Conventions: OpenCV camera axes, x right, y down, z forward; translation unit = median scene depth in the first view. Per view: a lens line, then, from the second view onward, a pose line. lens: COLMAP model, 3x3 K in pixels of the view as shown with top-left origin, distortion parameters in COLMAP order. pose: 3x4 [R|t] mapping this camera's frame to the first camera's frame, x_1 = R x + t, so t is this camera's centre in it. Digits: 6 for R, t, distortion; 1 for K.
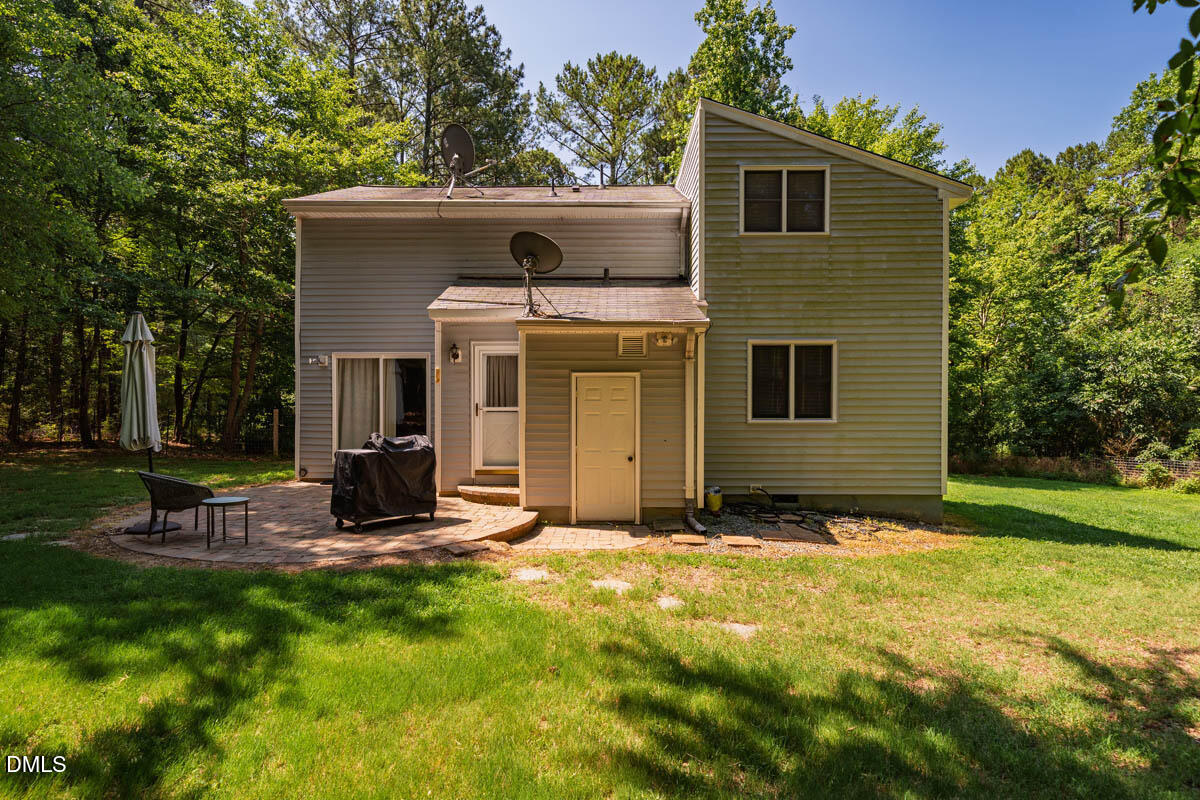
lens RADIAL K [[644.1, 0, 563.3], [0, 644.1, 394.2], [0, 0, 1]] dist [0.000934, 0.002425]
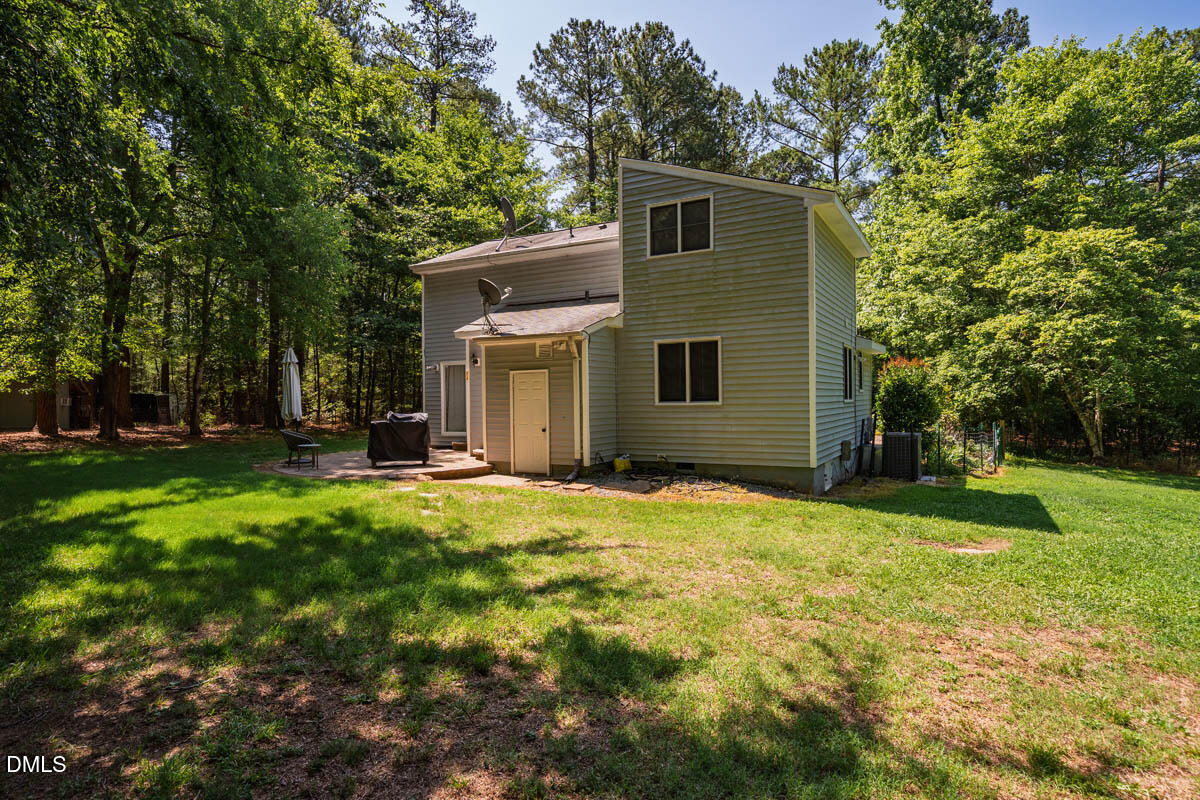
lens RADIAL K [[644.1, 0, 581.5], [0, 644.1, 392.0], [0, 0, 1]] dist [0.000934, 0.002425]
pose [[0.872900, -0.017108, -0.487599, 0.778745], [0.016086, 0.999851, -0.006284, 0.023632], [0.487634, -0.002358, 0.873045, -0.182923]]
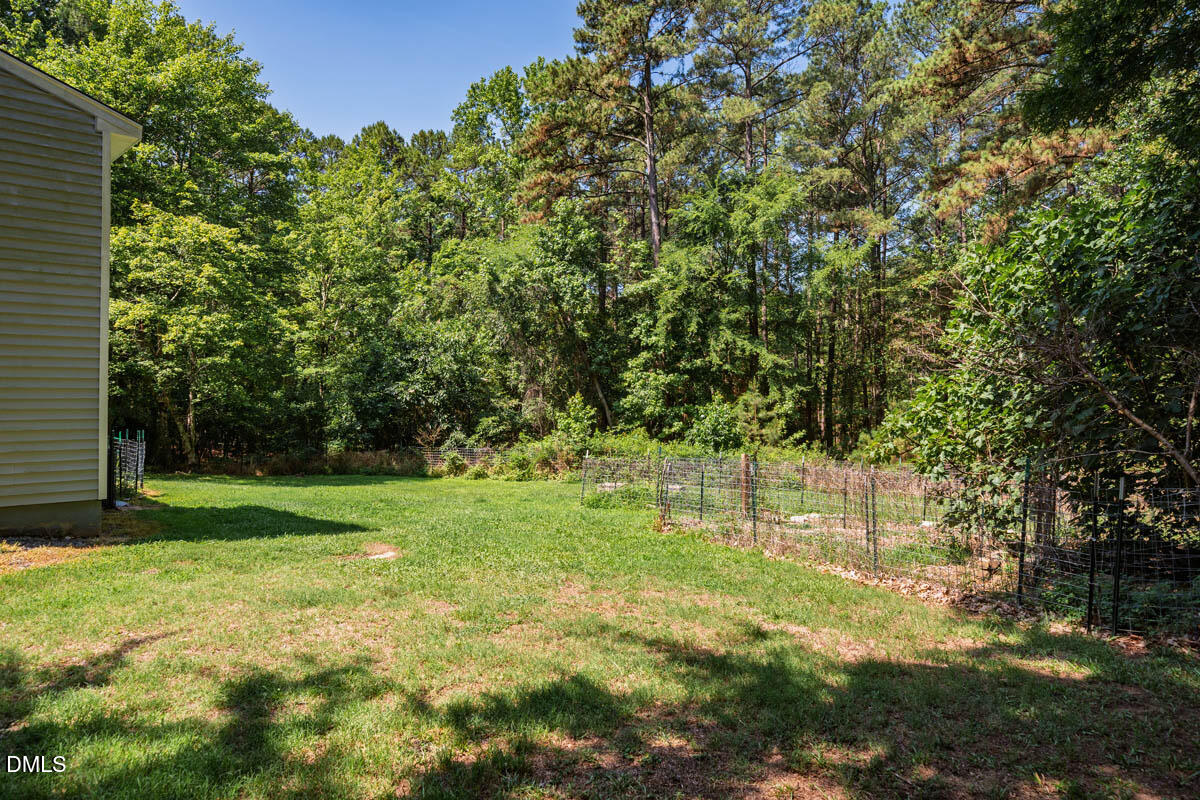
lens RADIAL K [[823.4, 0, 593.0], [0, 823.4, 394.0], [0, 0, 1]] dist [-0.001827, 0.003883]
pose [[0.691635, 0.003083, 0.722241, 0.267848], [-0.009328, 0.999946, 0.004664, 0.014011], [-0.722187, -0.009963, 0.691626, -0.153530]]
